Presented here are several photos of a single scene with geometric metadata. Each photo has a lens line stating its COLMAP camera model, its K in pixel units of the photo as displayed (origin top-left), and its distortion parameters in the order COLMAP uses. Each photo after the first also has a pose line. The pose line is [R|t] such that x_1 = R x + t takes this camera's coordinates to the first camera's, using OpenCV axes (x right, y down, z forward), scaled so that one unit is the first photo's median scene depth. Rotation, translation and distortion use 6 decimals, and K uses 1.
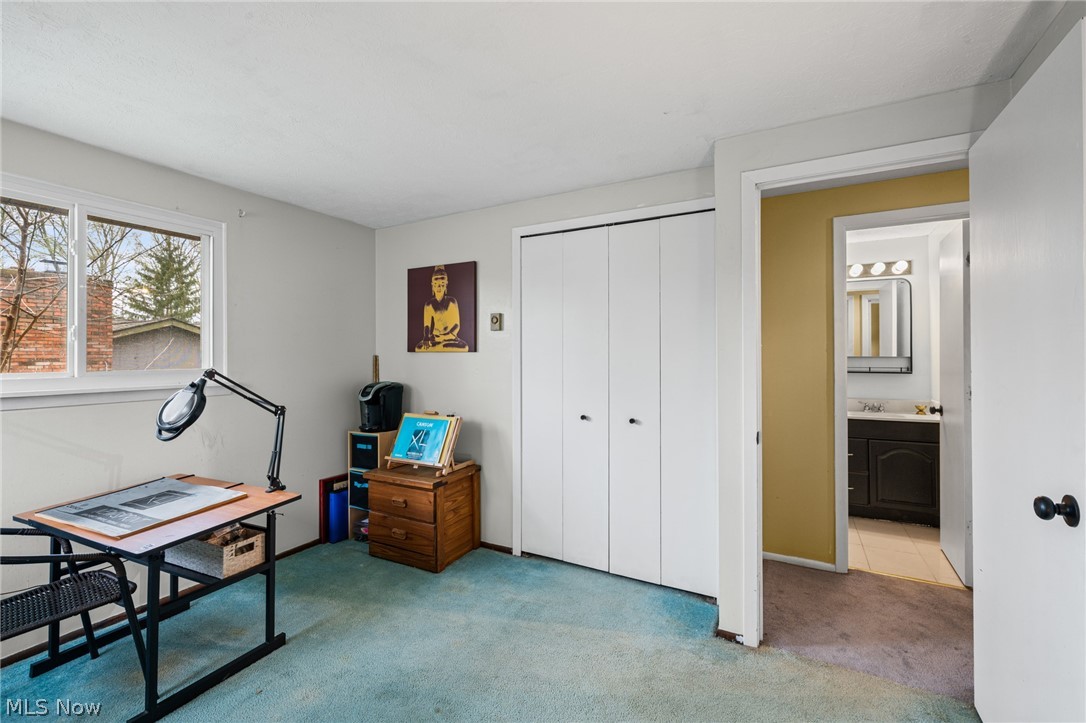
lens RADIAL K [[468.2, 0, 540.8], [0, 468.2, 356.8], [0, 0, 1]] dist [0.000213, -0.000051]
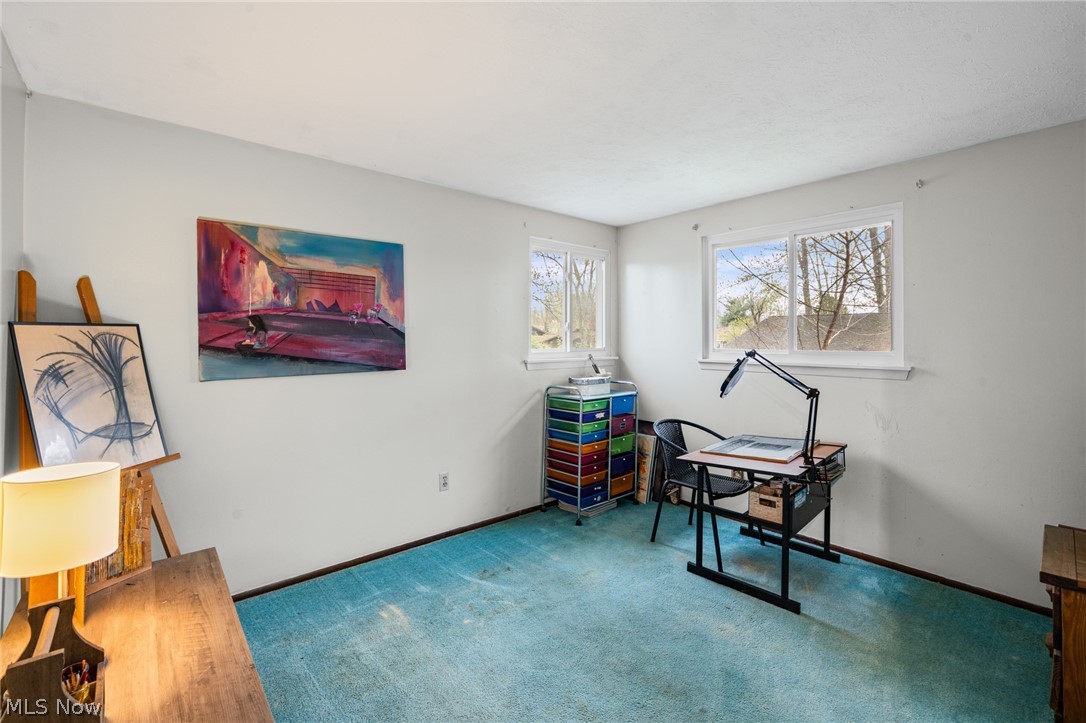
lens RADIAL K [[493.1, 0, 556.6], [0, 493.1, 334.6], [0, 0, 1]] dist [-0.001364, -0.000207]
pose [[-0.333886, 0.002053, -0.942611, 0.682179], [-0.005142, 0.999979, 0.003999, -0.017491], [0.942599, 0.006182, -0.333869, 0.857541]]
